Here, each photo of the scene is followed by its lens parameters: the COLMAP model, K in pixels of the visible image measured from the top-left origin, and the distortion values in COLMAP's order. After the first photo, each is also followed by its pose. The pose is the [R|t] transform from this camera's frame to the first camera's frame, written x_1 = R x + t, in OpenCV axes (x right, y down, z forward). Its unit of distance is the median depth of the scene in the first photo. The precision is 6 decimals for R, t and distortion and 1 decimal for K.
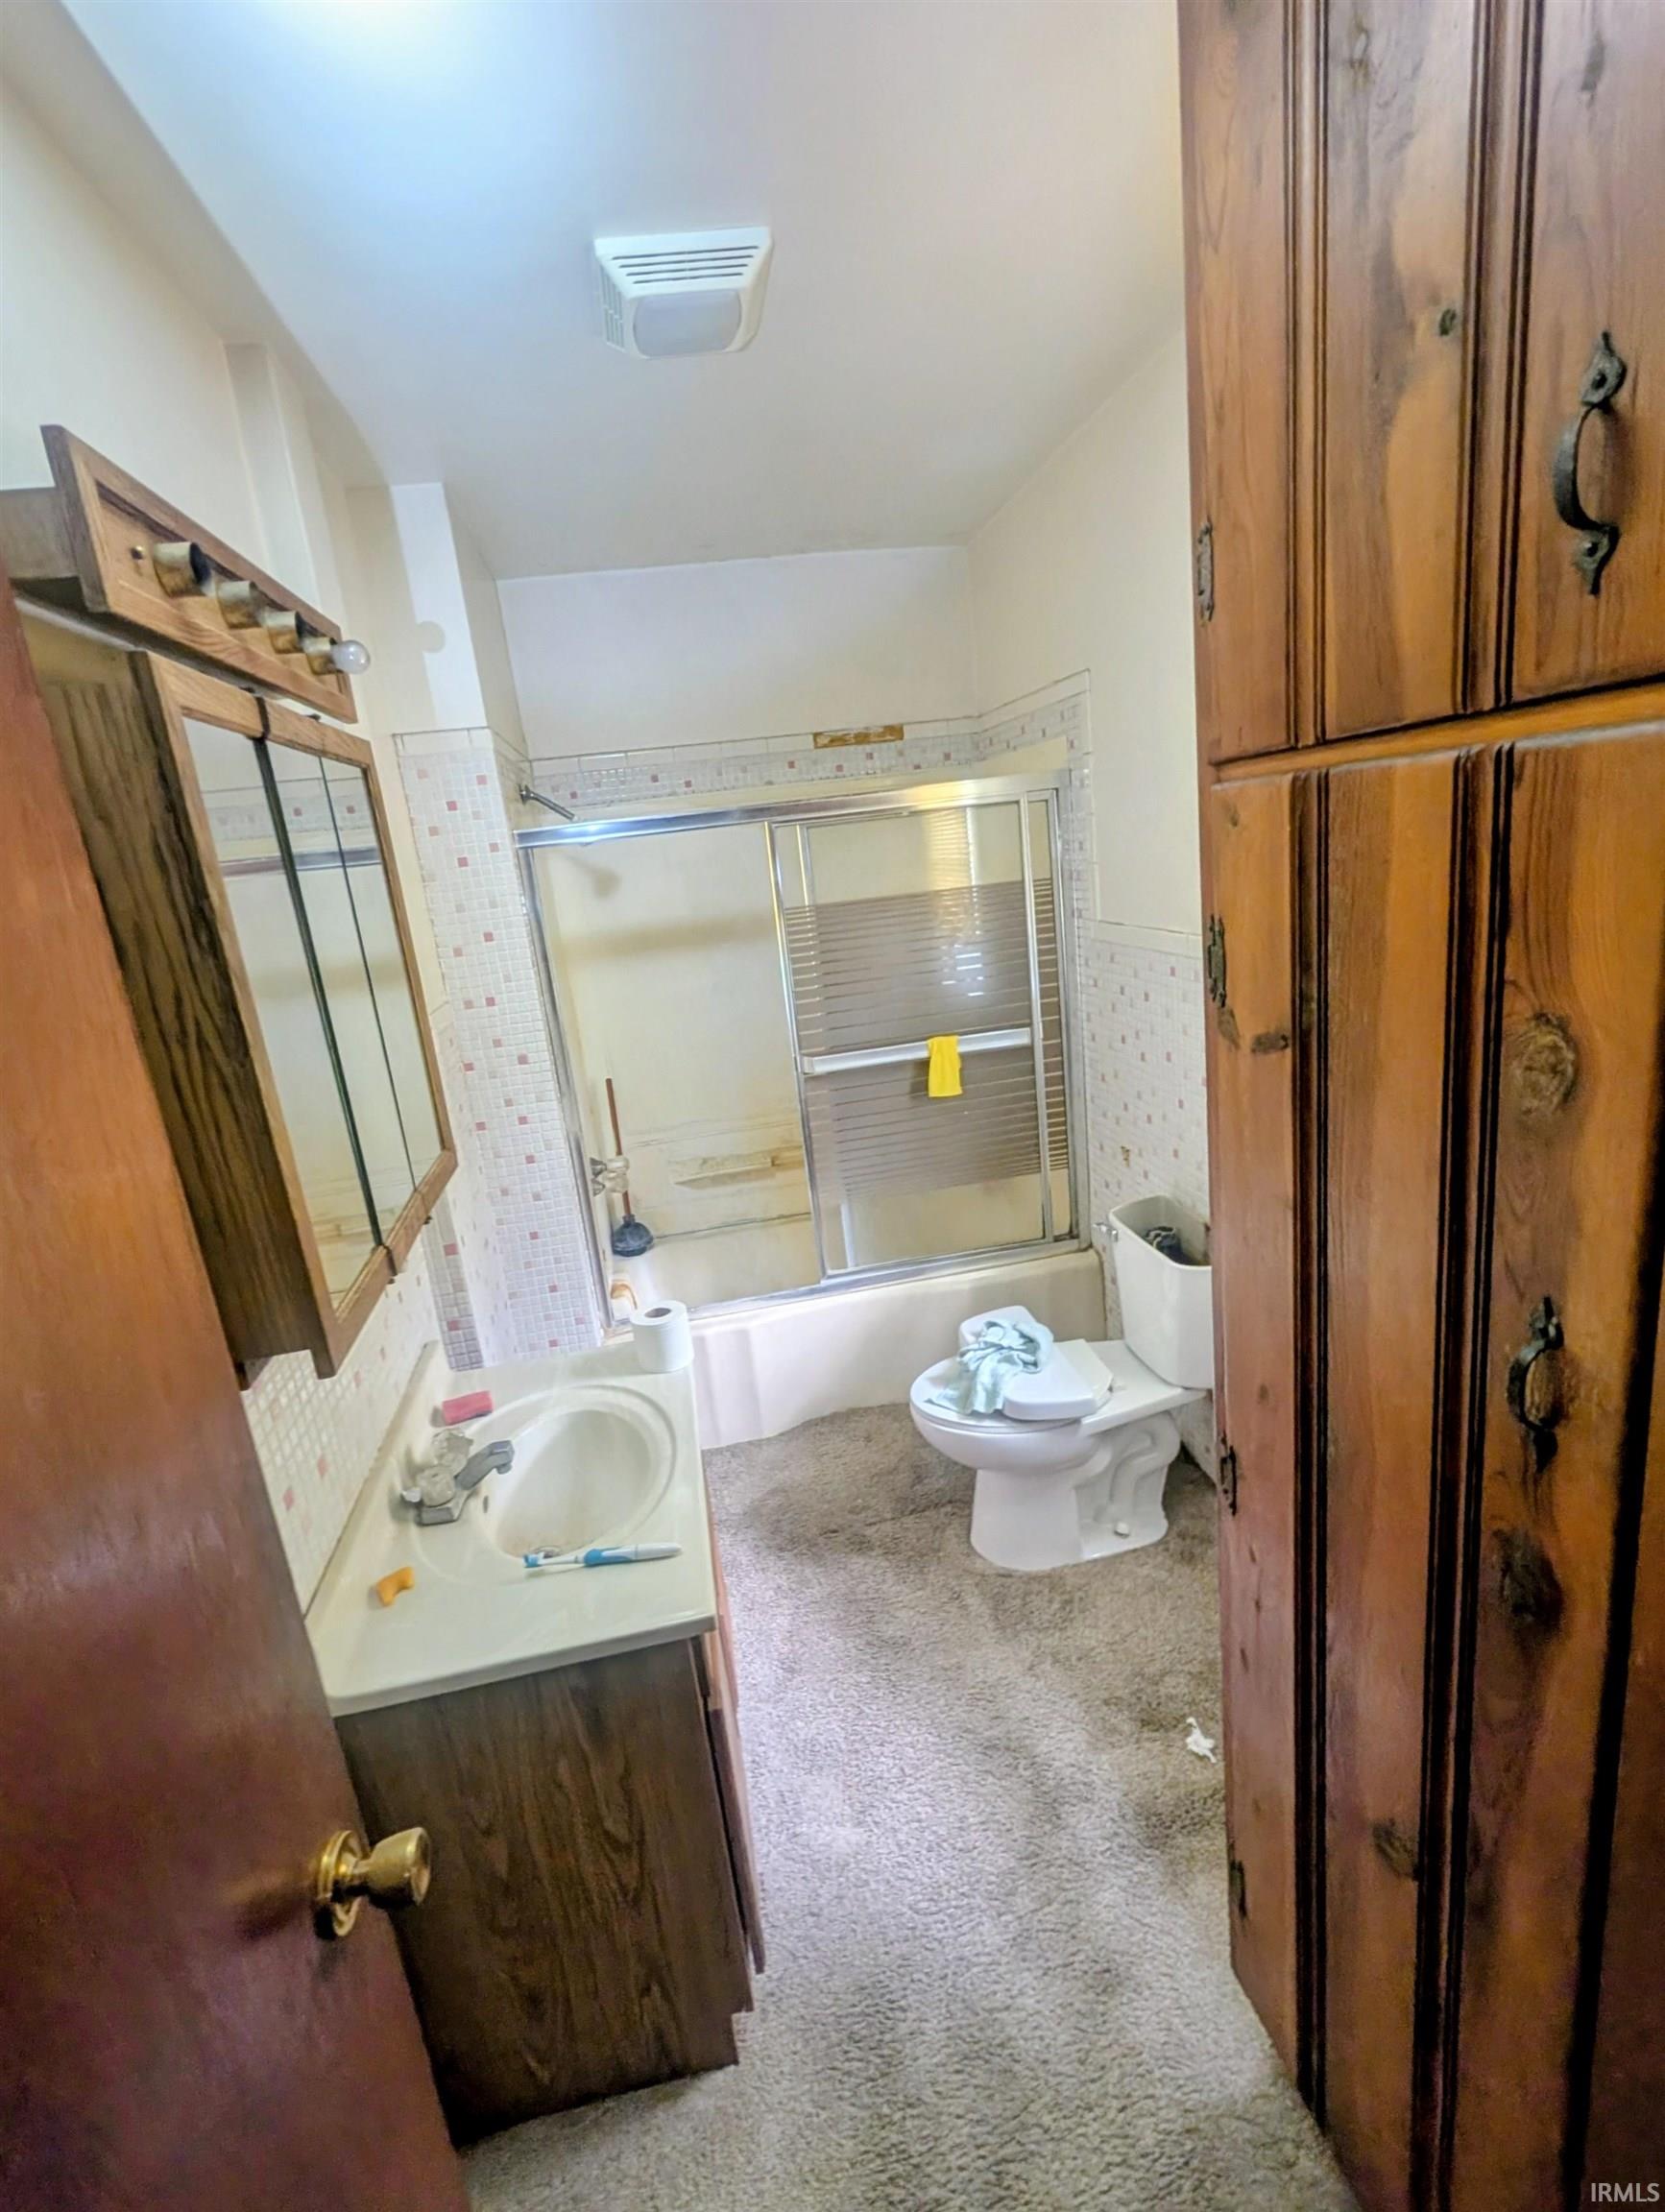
lens RADIAL K [[1019.3, 0, 786.4], [0, 1019.3, 1100.6], [0, 0, 1]] dist [0.000226, 0.000426]
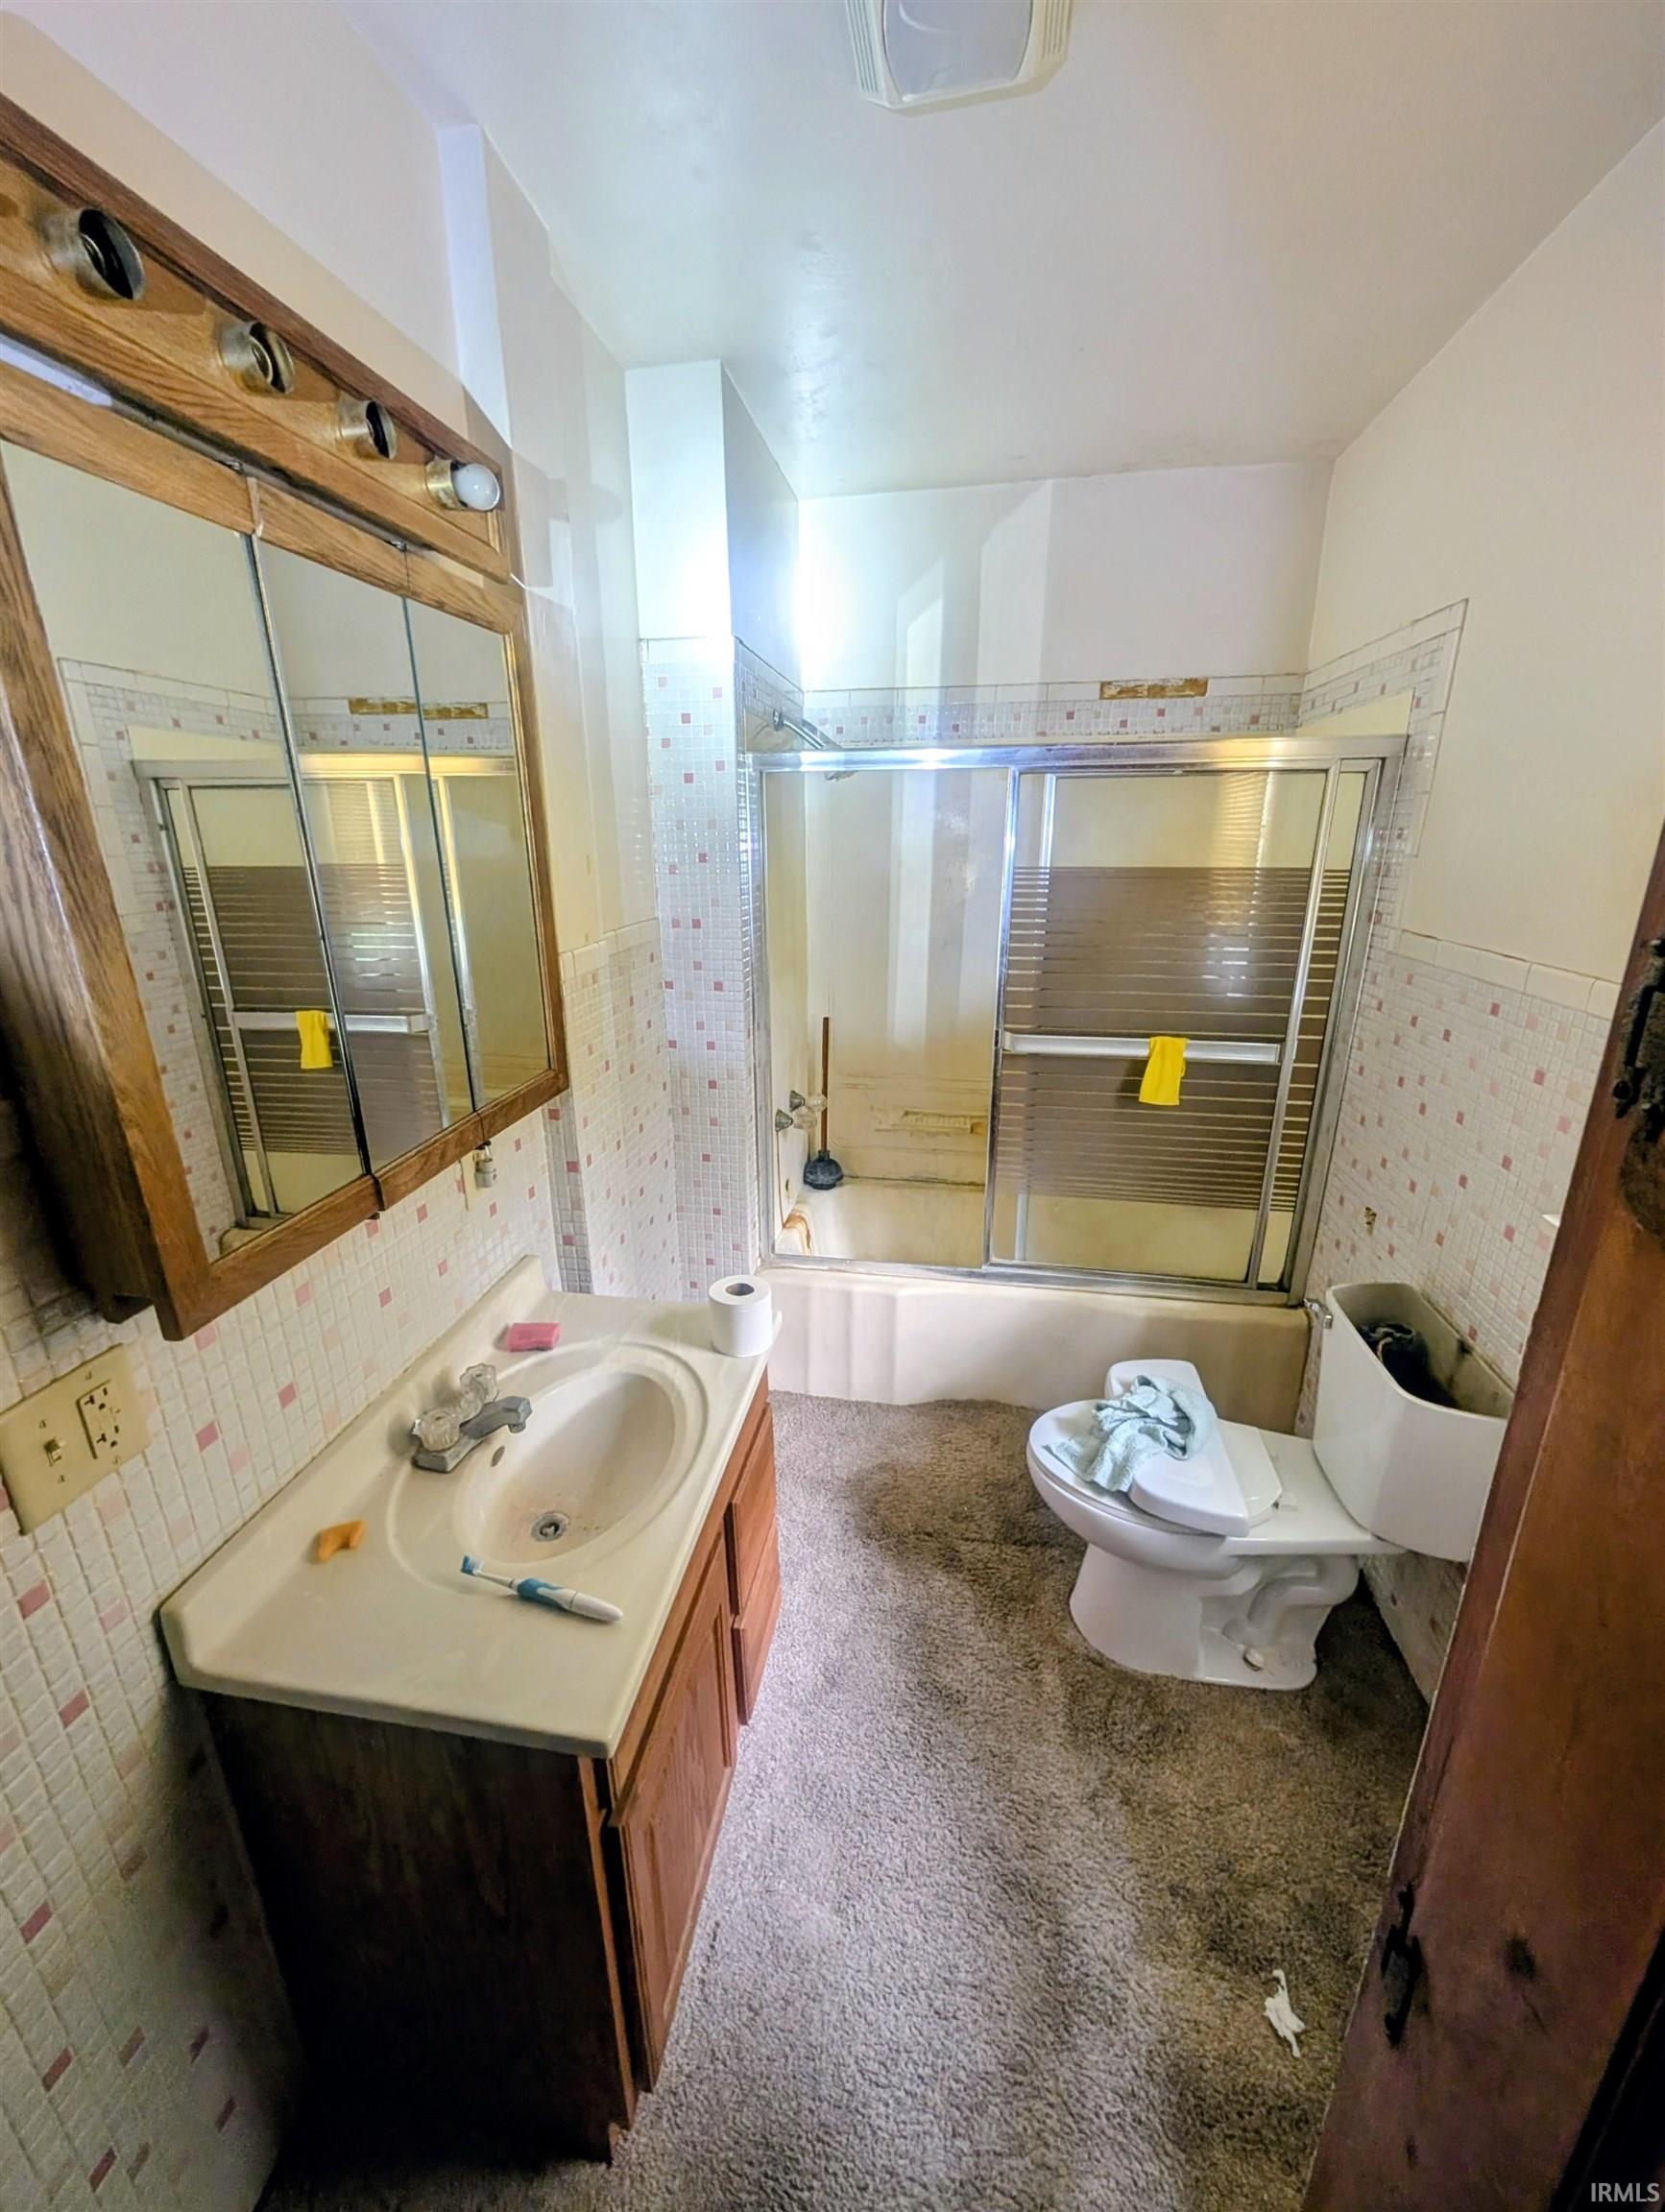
lens RADIAL K [[849.2, 0, 813.5], [0, 849.2, 1096.8], [0, 0, 1]] dist [0.000548, -0.000019]
pose [[0.942458, 0.196203, -0.270697, 0.078563], [-0.175346, 0.979472, 0.099445, -0.033833], [0.284651, -0.046257, 0.957514, 0.228475]]
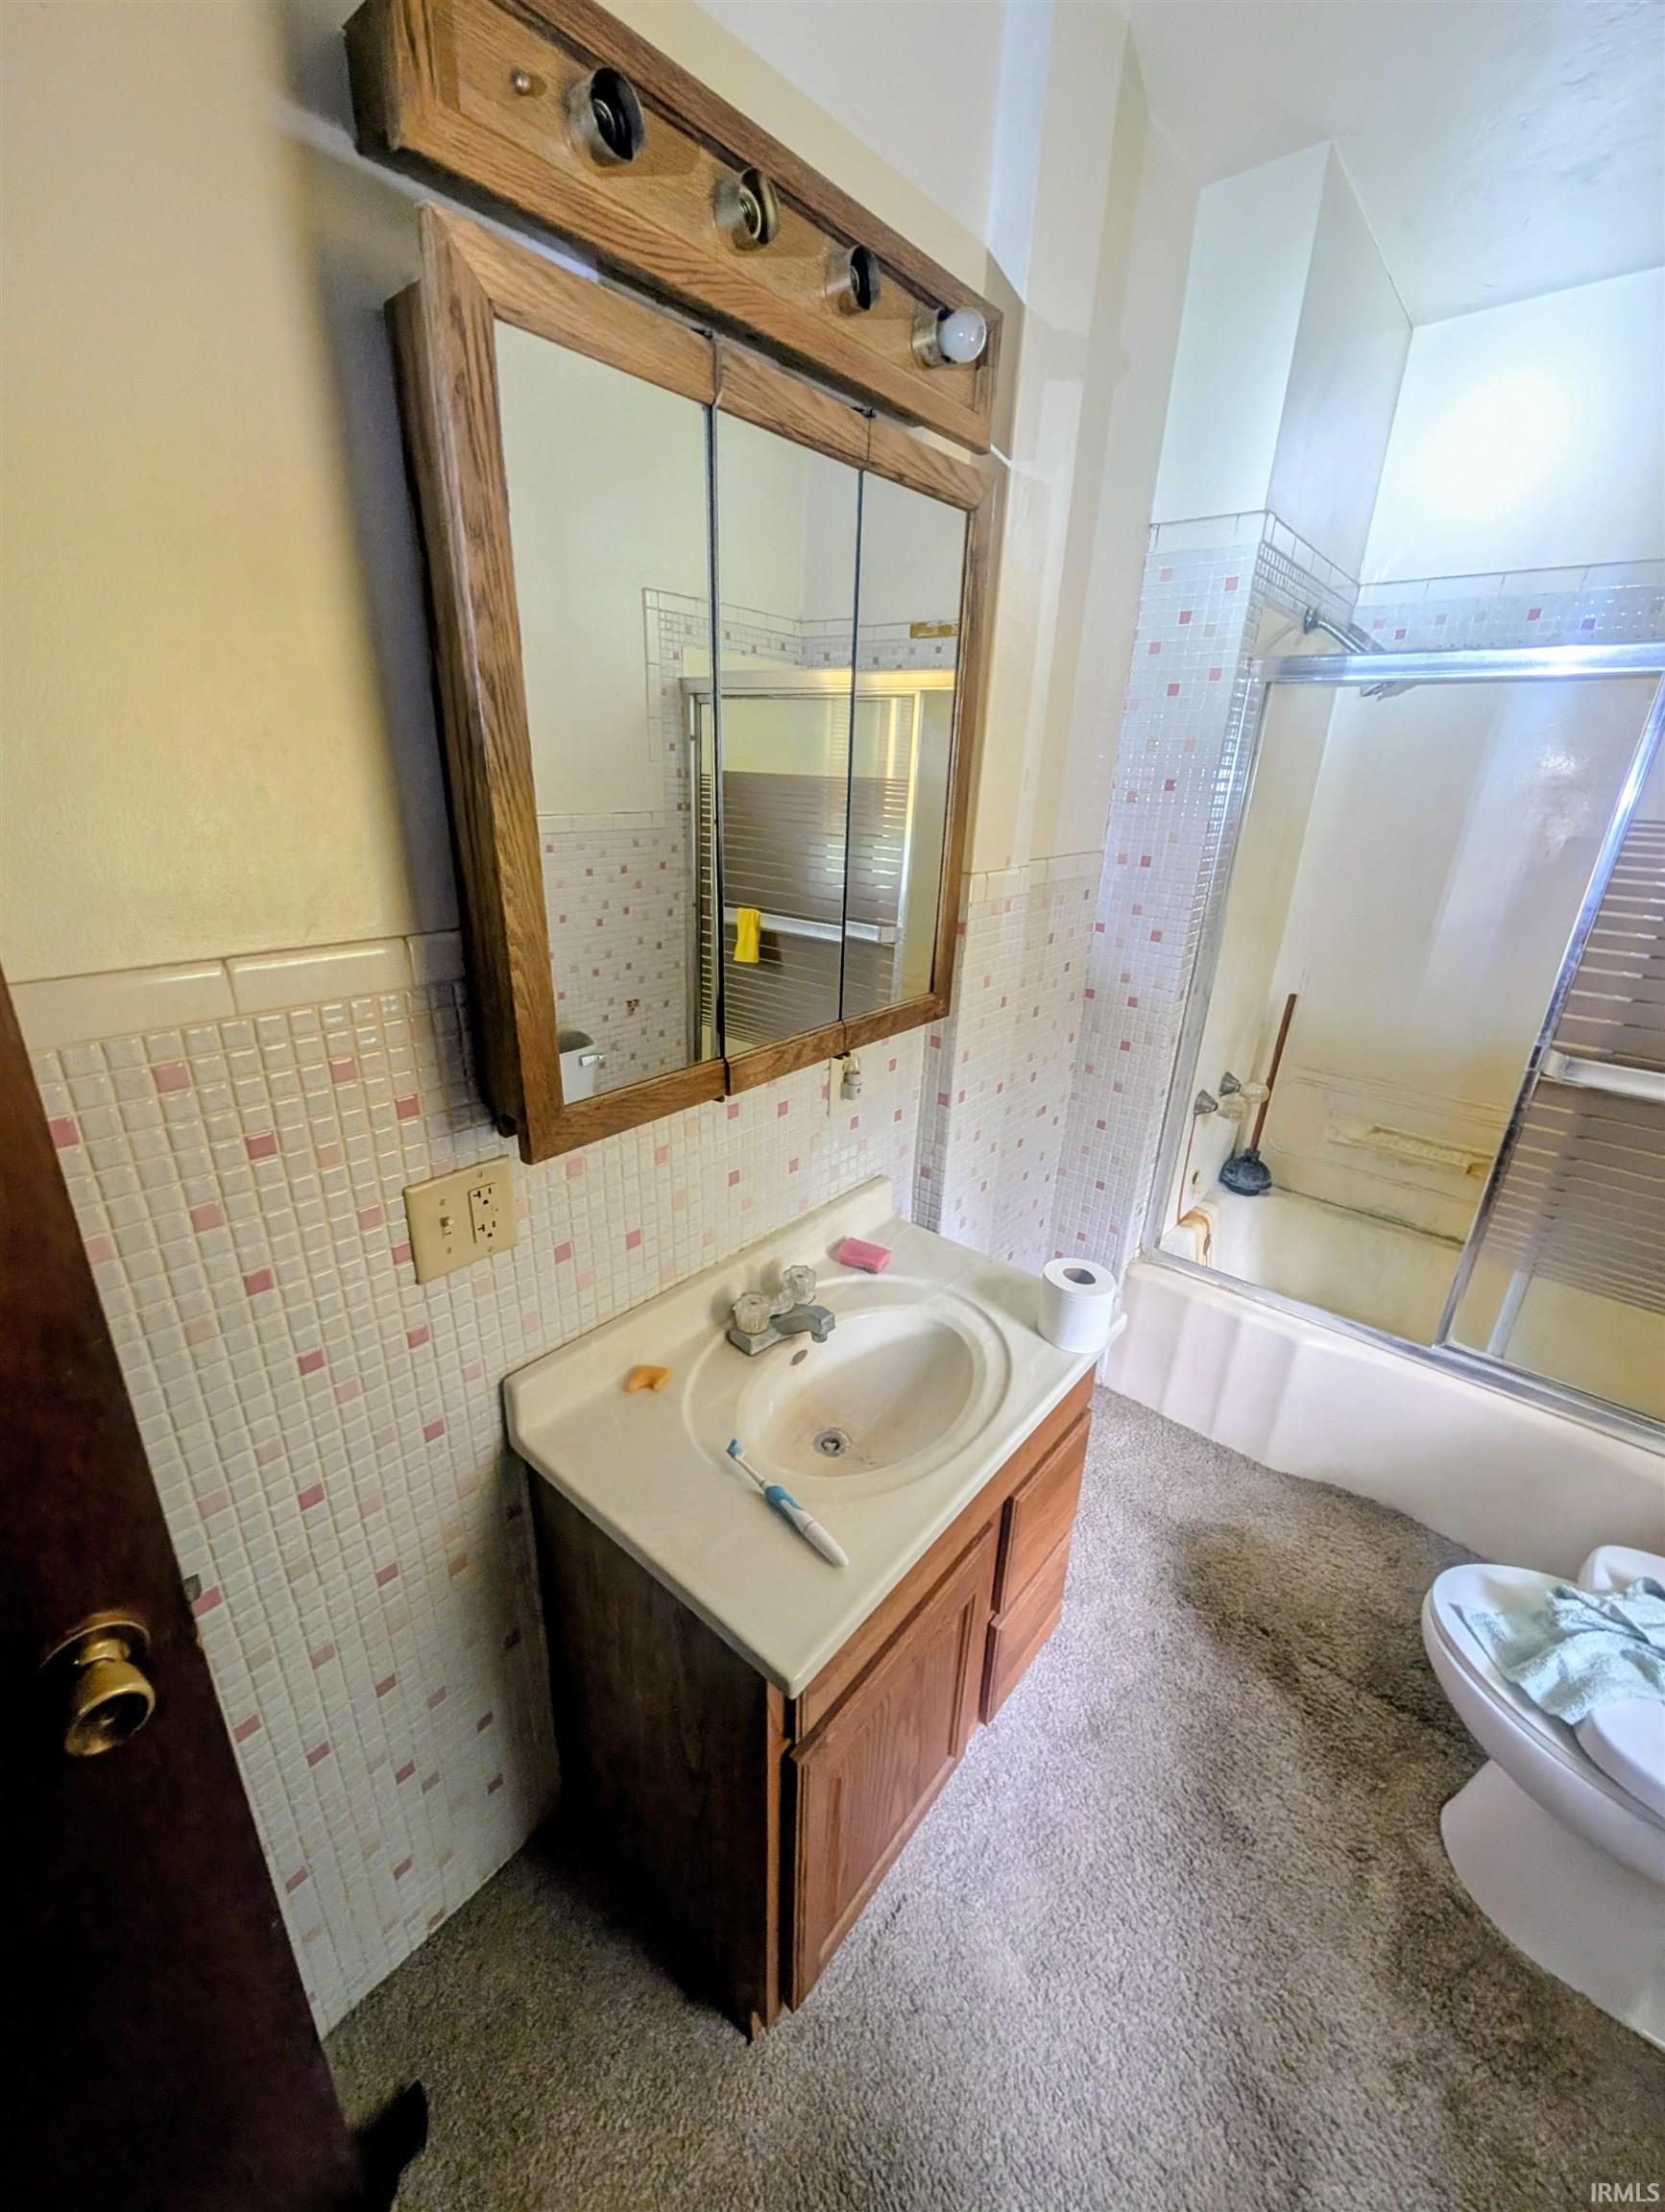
lens RADIAL K [[857.8, 0, 827.4], [0, 857.8, 1094.9], [0, 0, 1]] dist [-0.000025, 0.000179]
pose [[0.648383, 0.396188, -0.650103, 0.092829], [-0.289483, 0.918083, 0.270785, -0.033406], [0.704130, 0.012621, 0.709959, 0.288559]]
